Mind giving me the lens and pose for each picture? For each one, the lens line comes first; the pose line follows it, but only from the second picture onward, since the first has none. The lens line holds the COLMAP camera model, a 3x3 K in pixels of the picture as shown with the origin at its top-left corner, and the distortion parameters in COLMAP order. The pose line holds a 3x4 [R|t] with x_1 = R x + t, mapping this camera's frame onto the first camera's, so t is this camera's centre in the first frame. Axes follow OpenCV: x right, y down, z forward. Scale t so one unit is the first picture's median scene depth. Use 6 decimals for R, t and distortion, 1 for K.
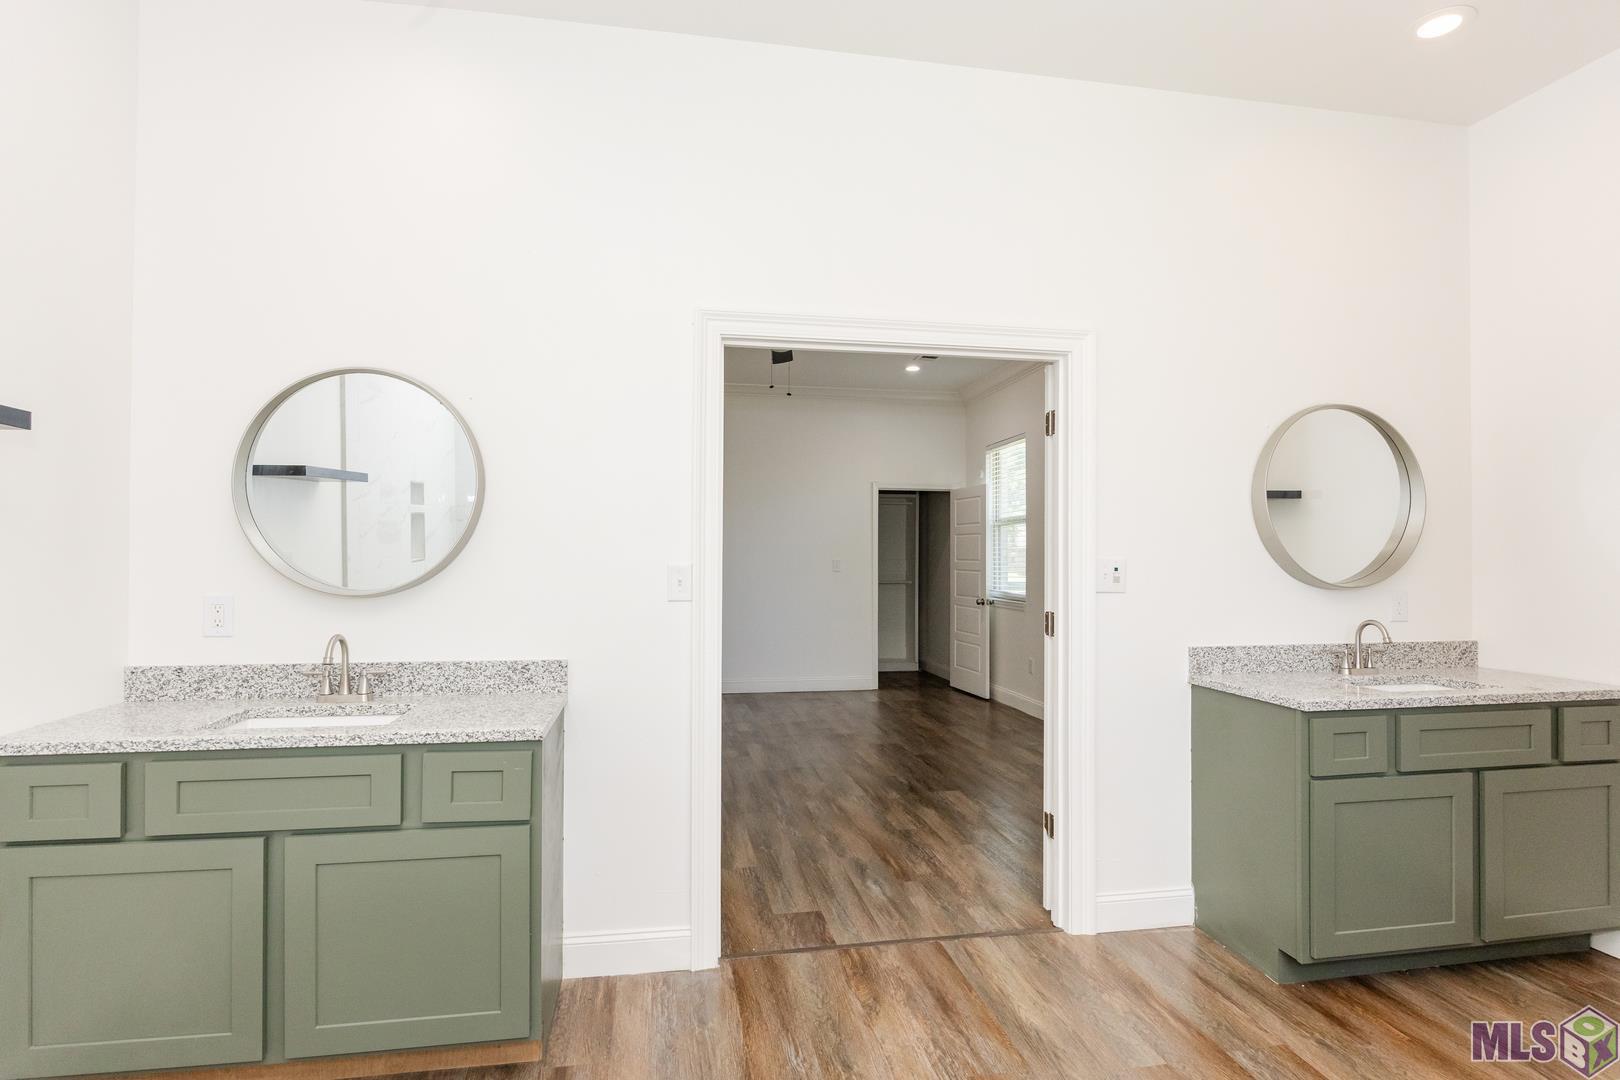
lens RADIAL K [[823.6, 0, 806.7], [0, 823.6, 543.1], [0, 0, 1]] dist [-0.005390, -0.001460]
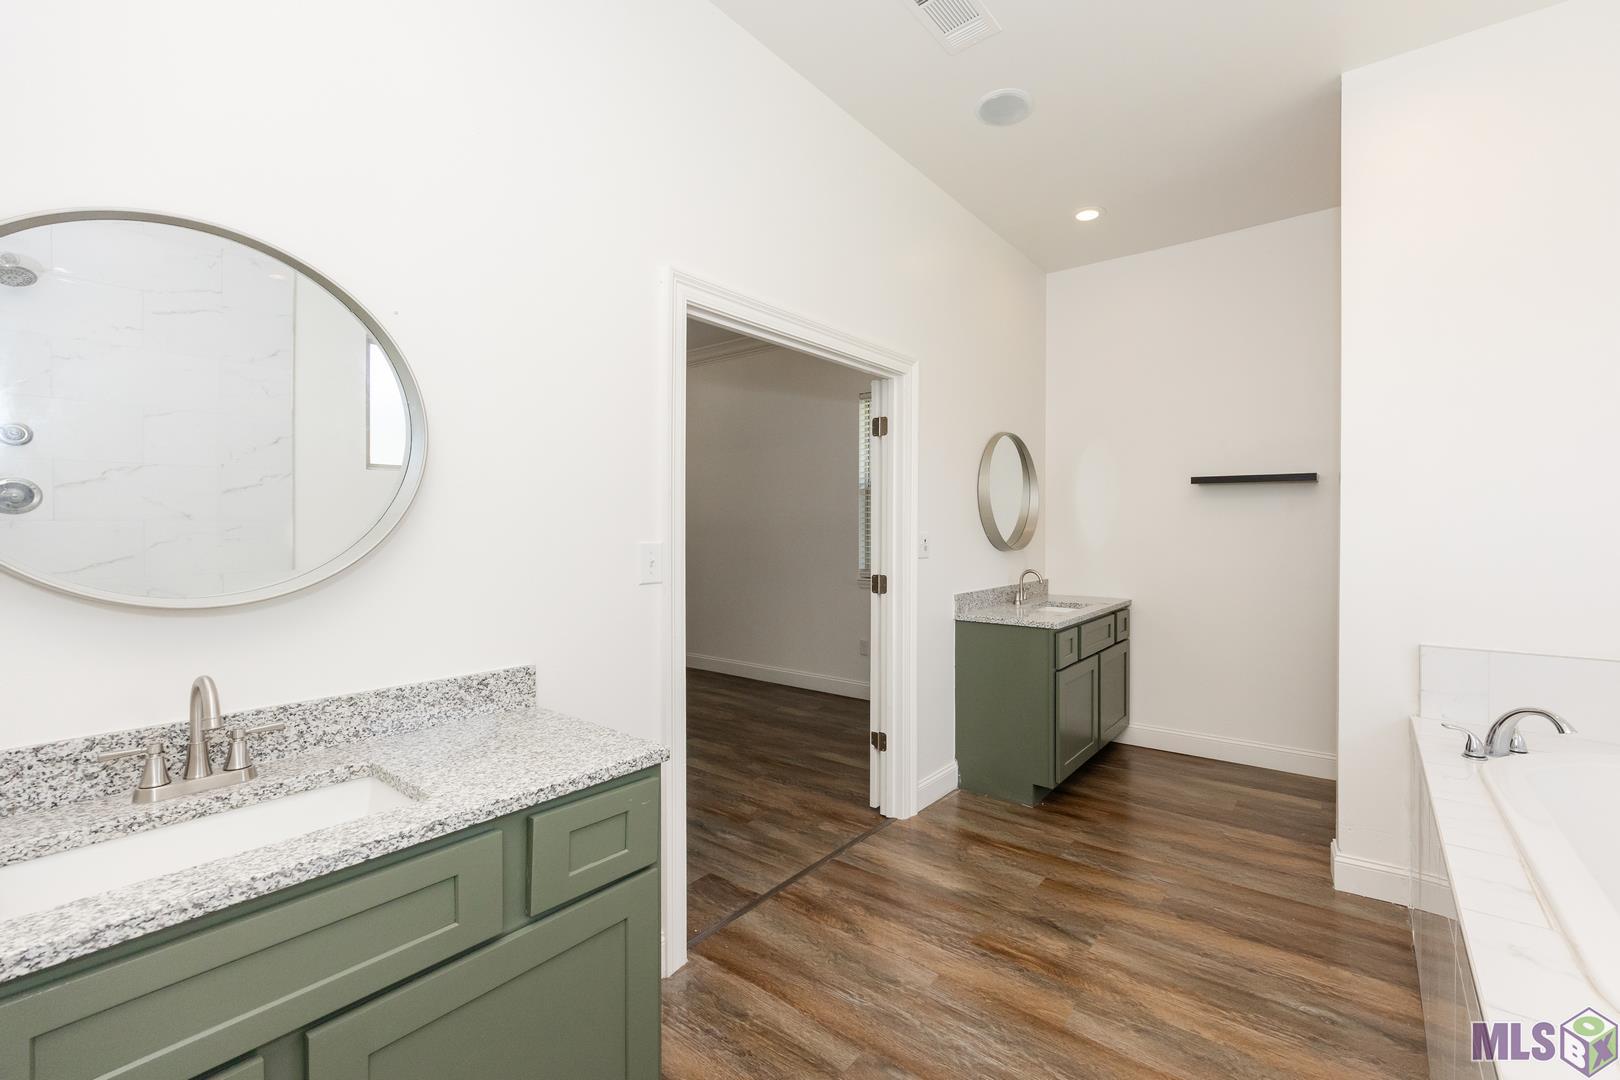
lens RADIAL K [[701.5, 0, 802.6], [0, 701.5, 531.4], [0, 0, 1]] dist [0.003726, -0.000007]
pose [[0.710088, -0.007090, 0.704077, -0.588244], [-0.011235, 0.999708, 0.021397, -0.005755], [-0.704023, -0.023104, 0.709801, 0.335154]]
